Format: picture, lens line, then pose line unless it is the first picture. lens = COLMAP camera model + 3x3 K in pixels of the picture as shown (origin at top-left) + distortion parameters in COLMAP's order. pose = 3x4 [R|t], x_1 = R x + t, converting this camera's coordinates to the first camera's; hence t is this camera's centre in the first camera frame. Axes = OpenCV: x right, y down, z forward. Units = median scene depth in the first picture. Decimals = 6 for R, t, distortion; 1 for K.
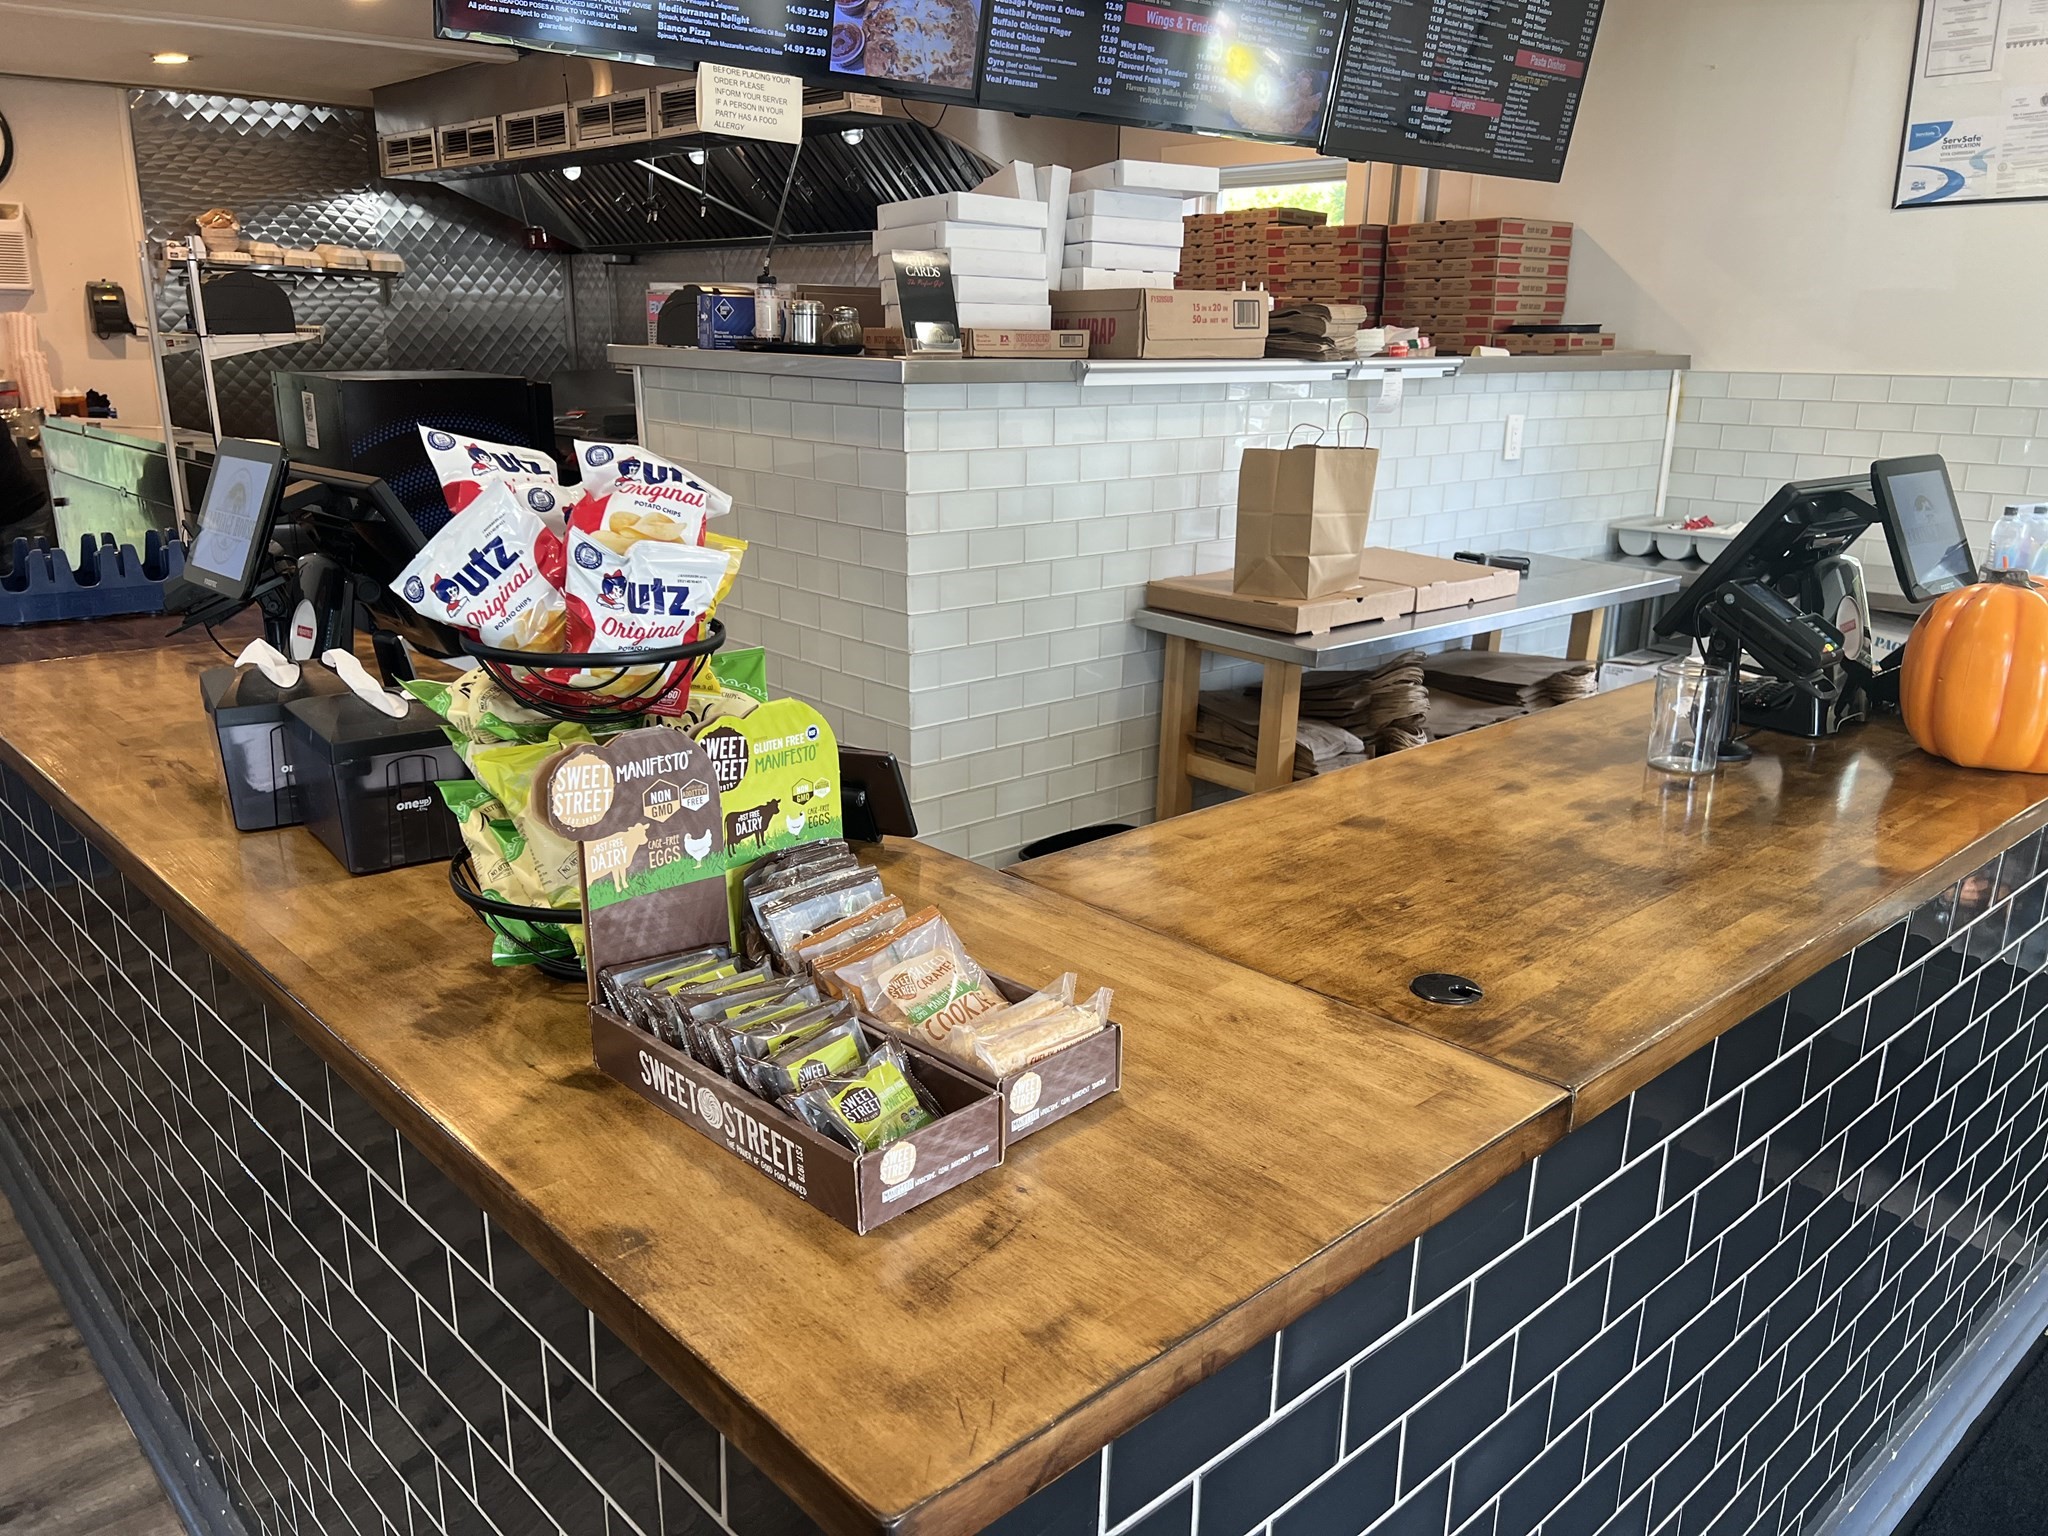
lens RADIAL K [[1552.8, 0, 1031.3], [0, 1552.8, 771.7], [0, 0, 1]] dist [0.003695, -0.020657]
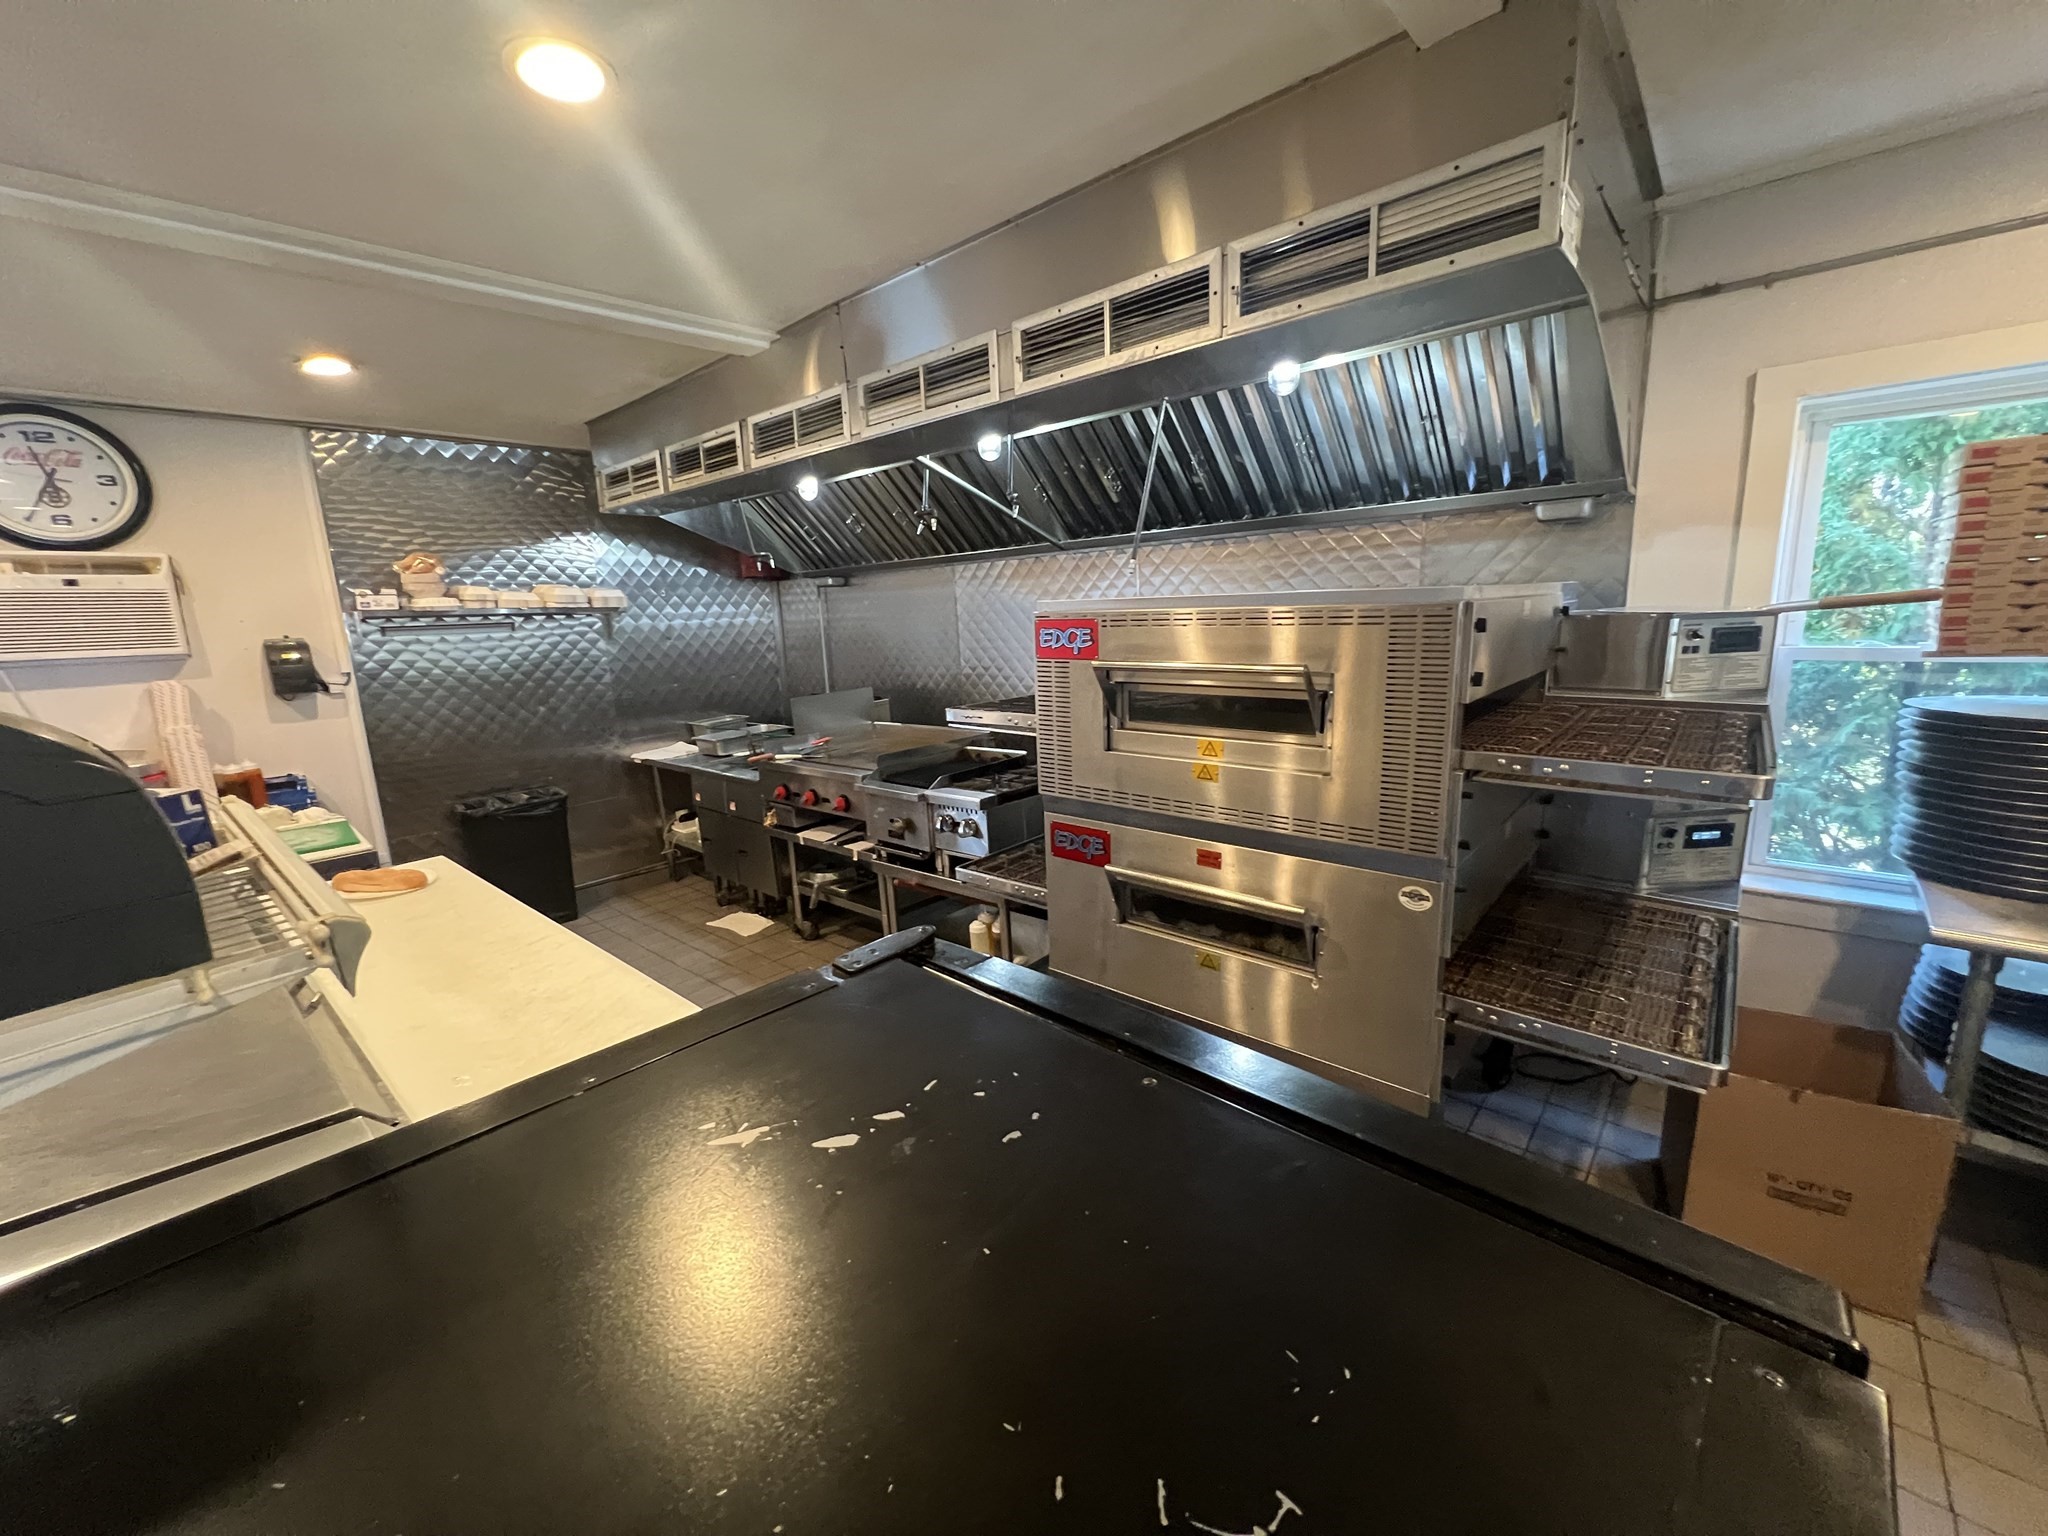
lens RADIAL K [[817.6, 0, 1013.5], [0, 817.6, 763.7], [0, 0, 1]] dist [0.001503, 0.000491]
pose [[0.993936, -0.080628, 0.074763, -0.215978], [0.087263, 0.992093, -0.090208, -0.161260], [-0.066899, 0.096185, 0.993113, 0.497301]]
